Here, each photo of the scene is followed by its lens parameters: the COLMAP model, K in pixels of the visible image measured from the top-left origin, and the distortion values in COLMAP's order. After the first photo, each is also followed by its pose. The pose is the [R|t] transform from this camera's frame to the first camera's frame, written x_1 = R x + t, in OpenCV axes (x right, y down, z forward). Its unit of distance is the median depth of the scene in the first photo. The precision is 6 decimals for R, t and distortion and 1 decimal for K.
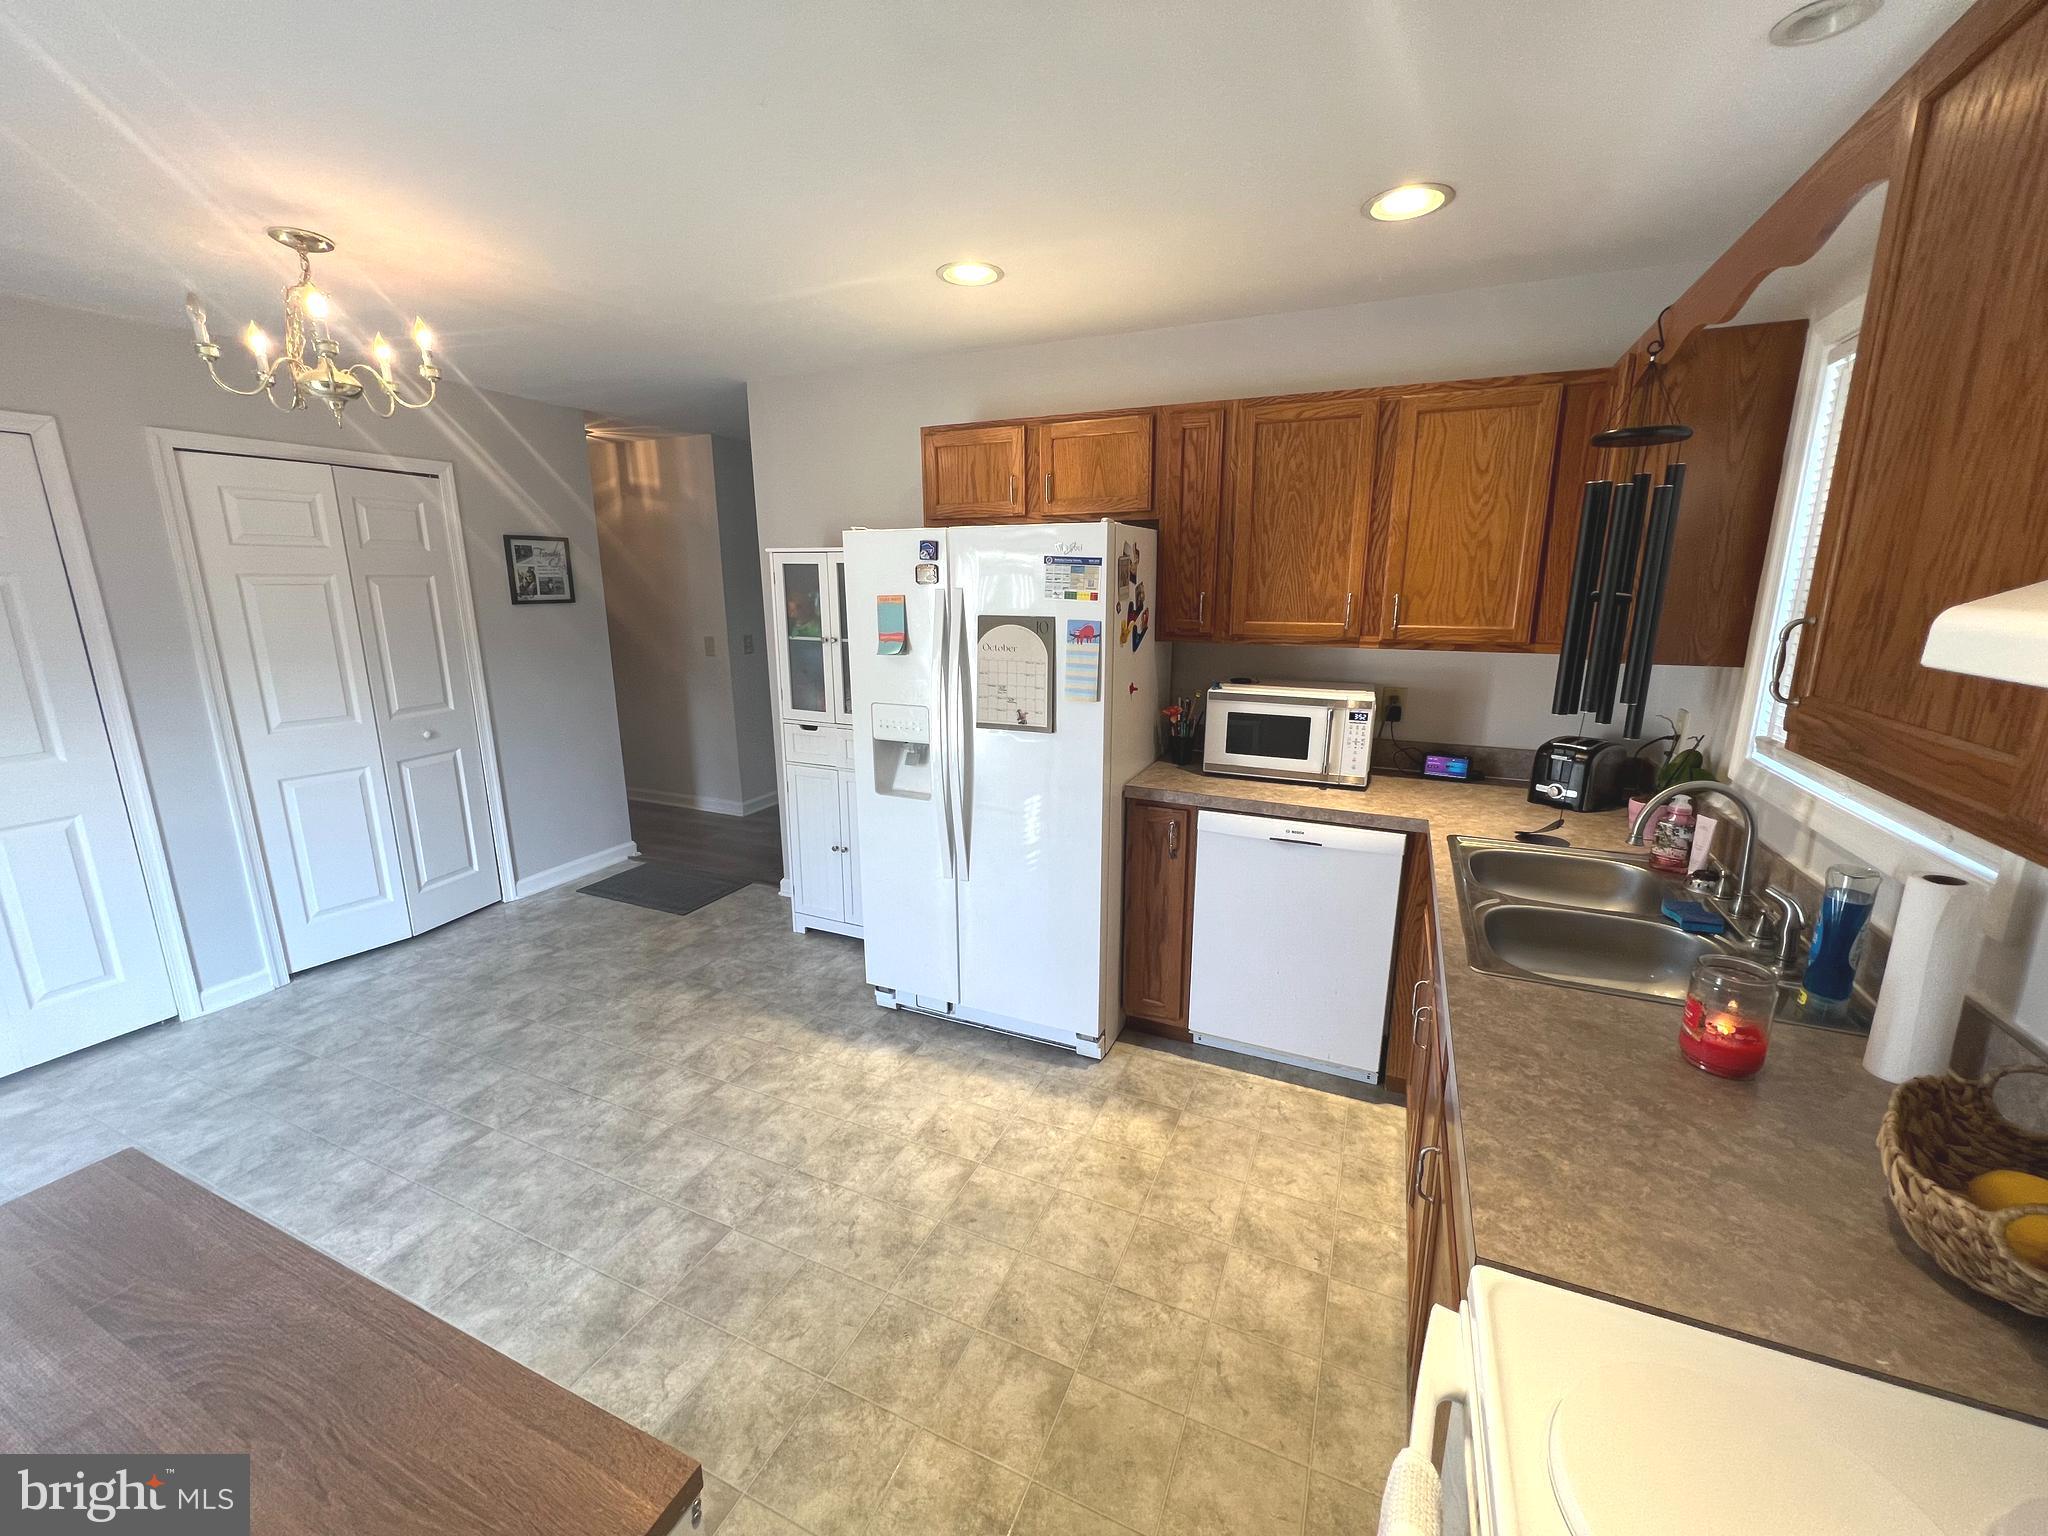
lens RADIAL K [[817.0, 0, 1025.1], [0, 817.0, 764.1], [0, 0, 1]] dist [-0.002154, 0.000094]
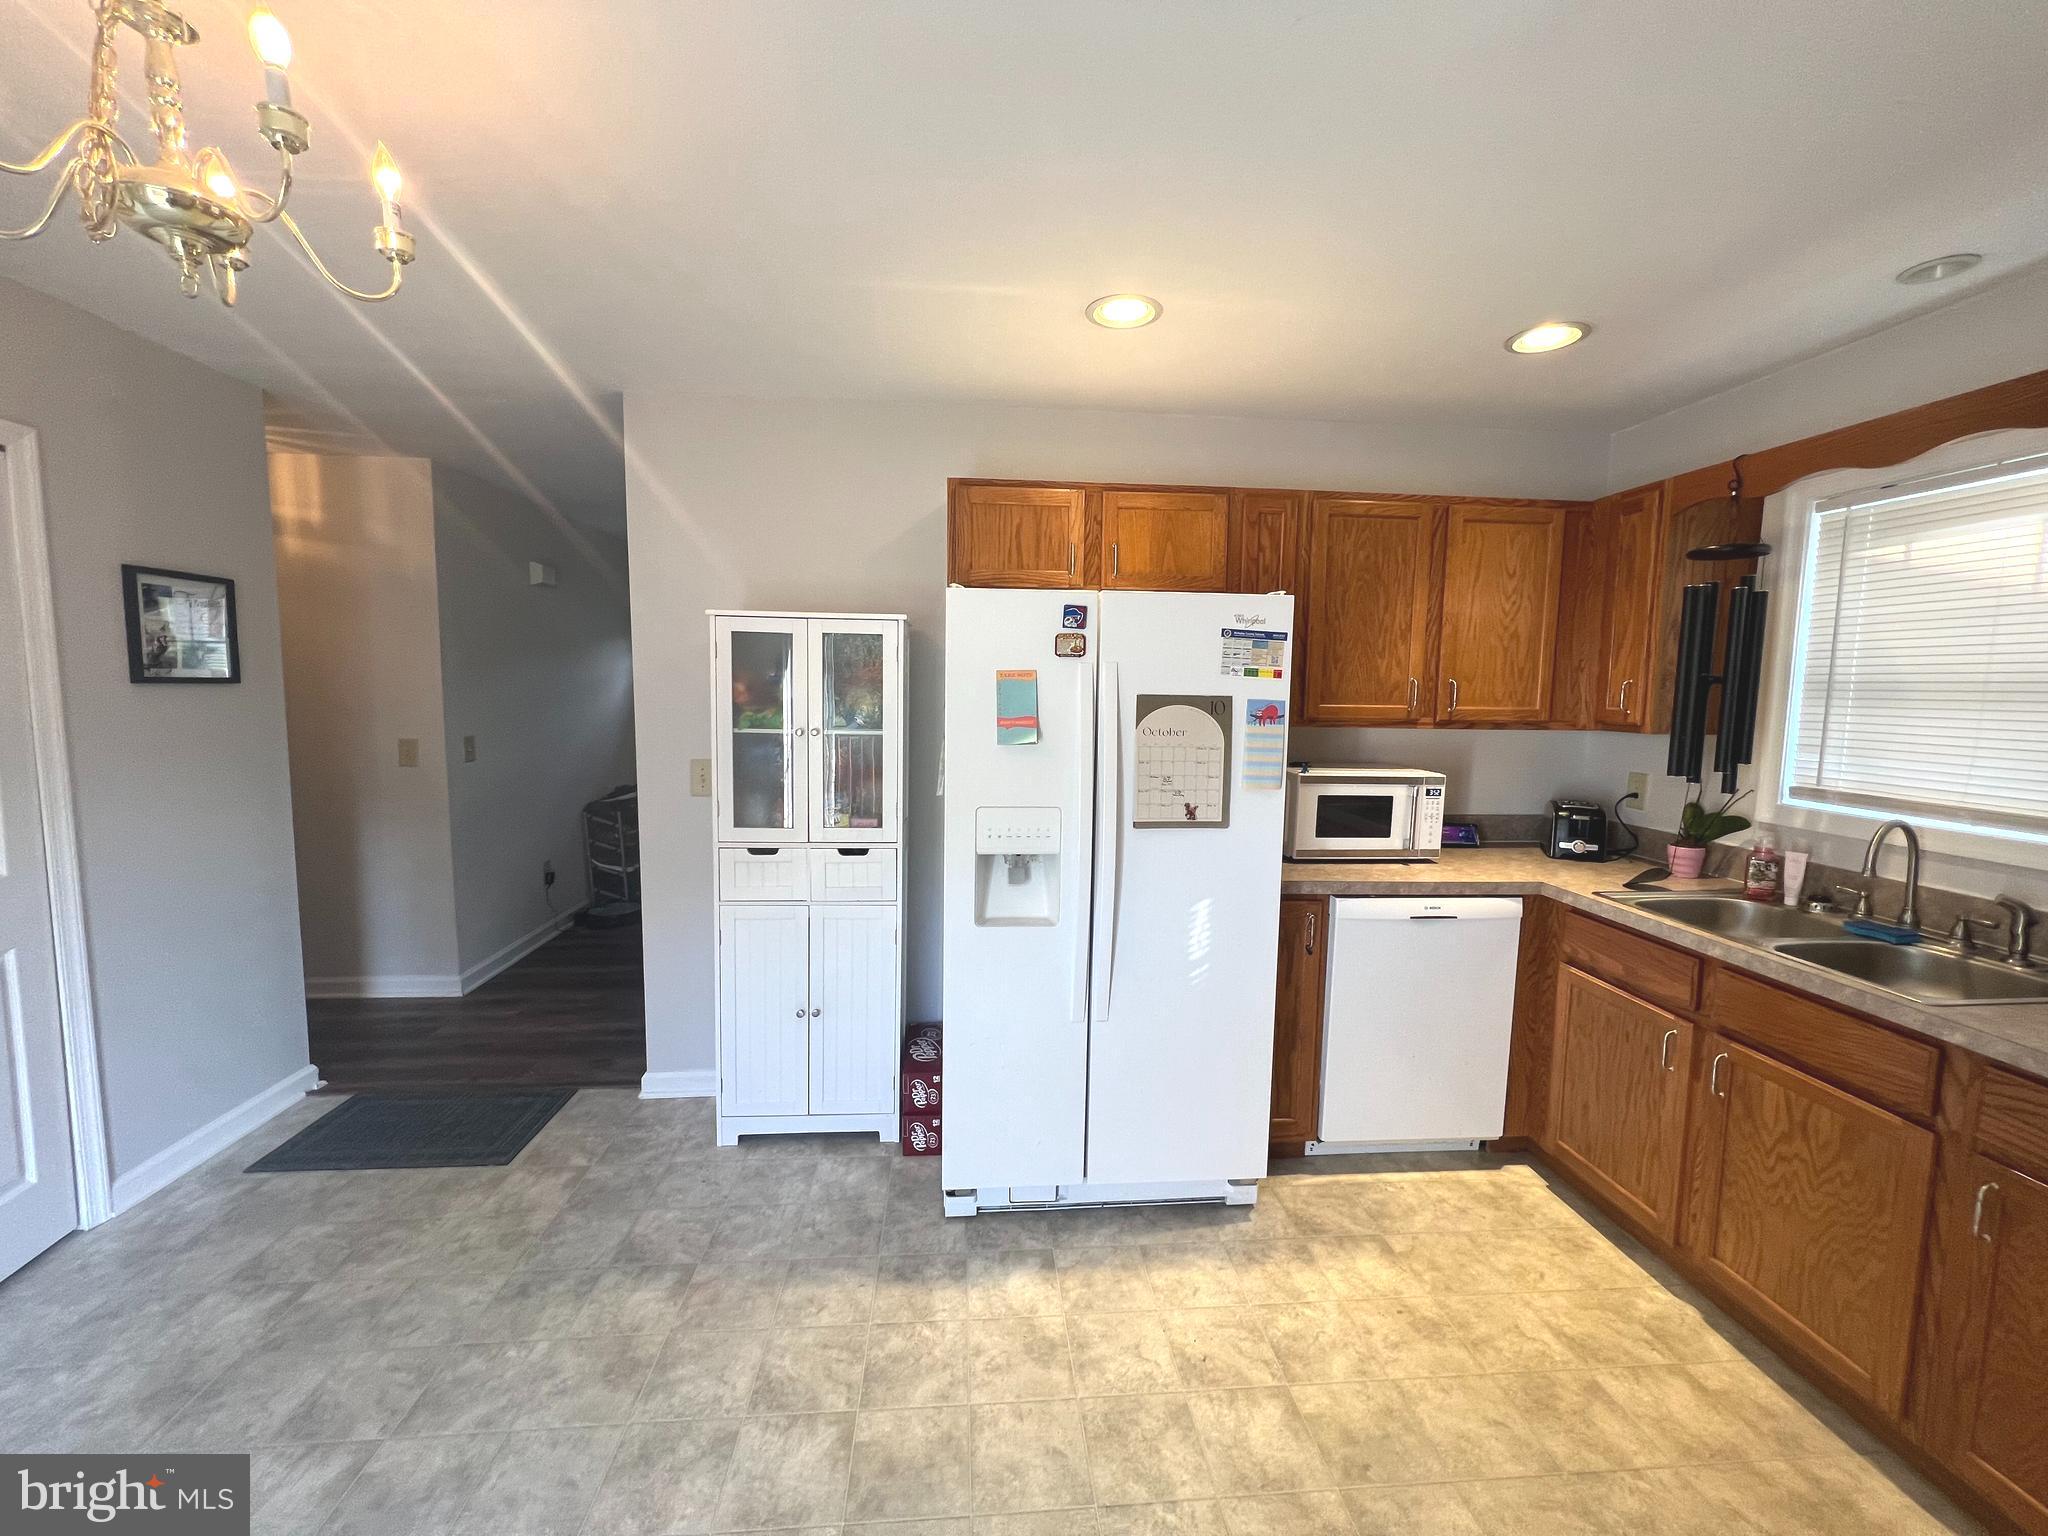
lens RADIAL K [[817.0, 0, 1025.1], [0, 817.0, 764.1], [0, 0, 1]] dist [-0.002154, 0.000094]
pose [[0.874547, -0.031609, 0.483910, -0.558018], [0.092024, 0.990559, -0.101607, -0.035262], [-0.476130, 0.133392, 0.869199, 0.324862]]
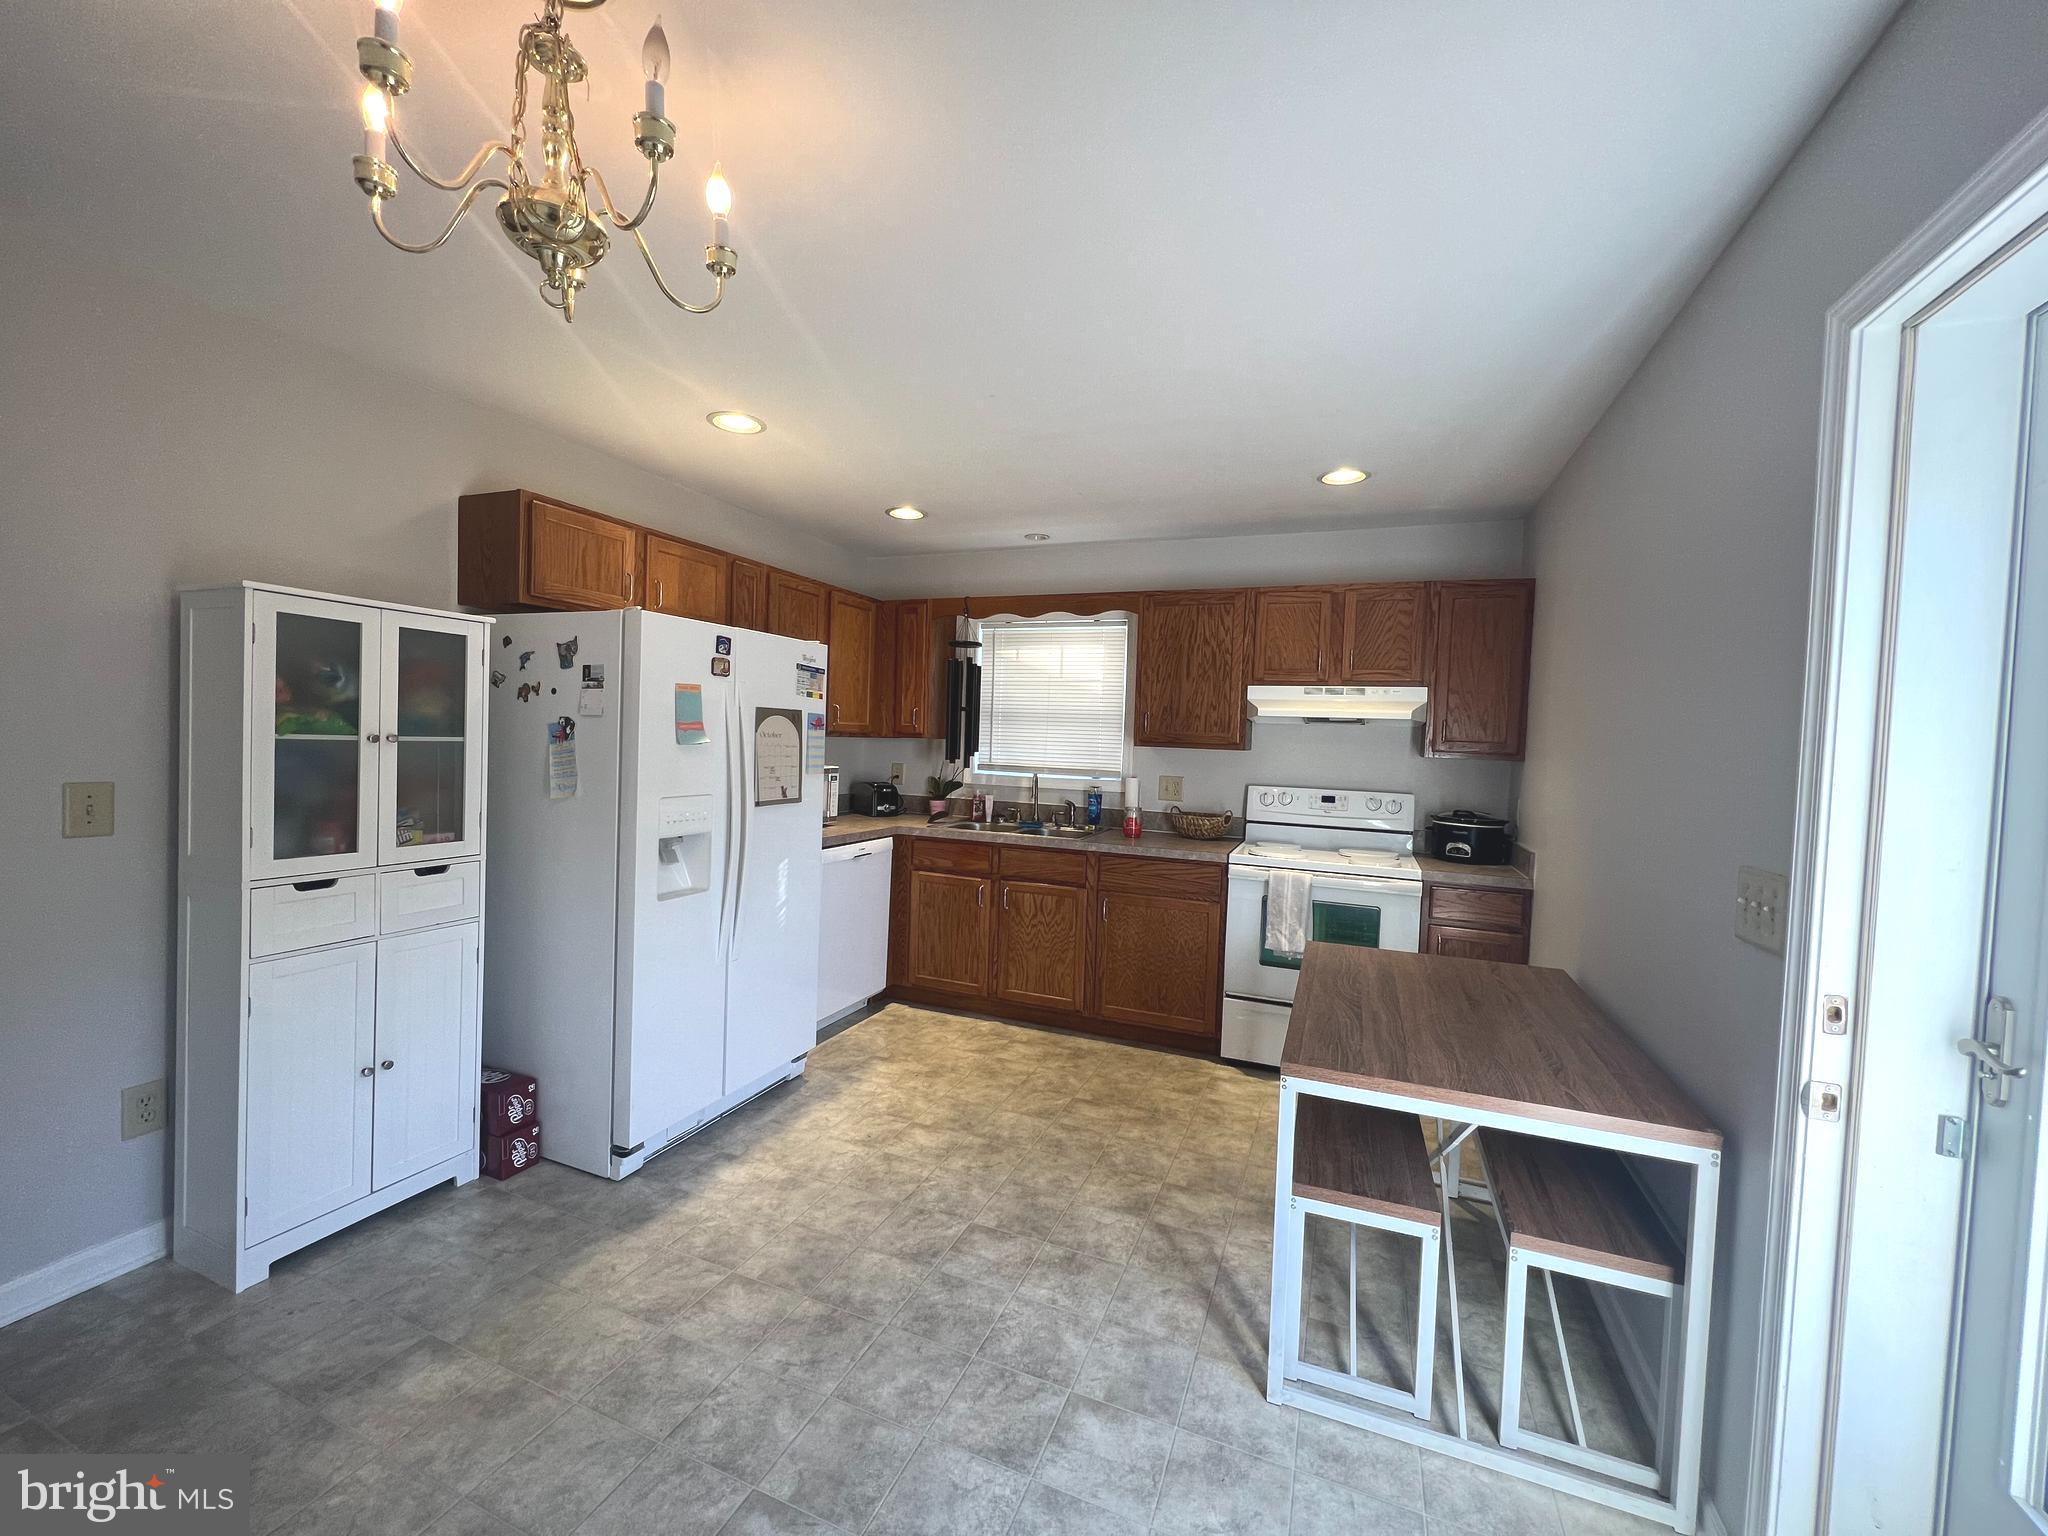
lens RADIAL K [[817.0, 0, 1025.1], [0, 817.0, 764.1], [0, 0, 1]] dist [-0.002154, 0.000094]
pose [[-0.035562, -0.032718, 0.998832, -1.188271], [0.190817, 0.980854, 0.038923, -0.075270], [-0.980981, 0.191978, -0.028638, 0.666379]]
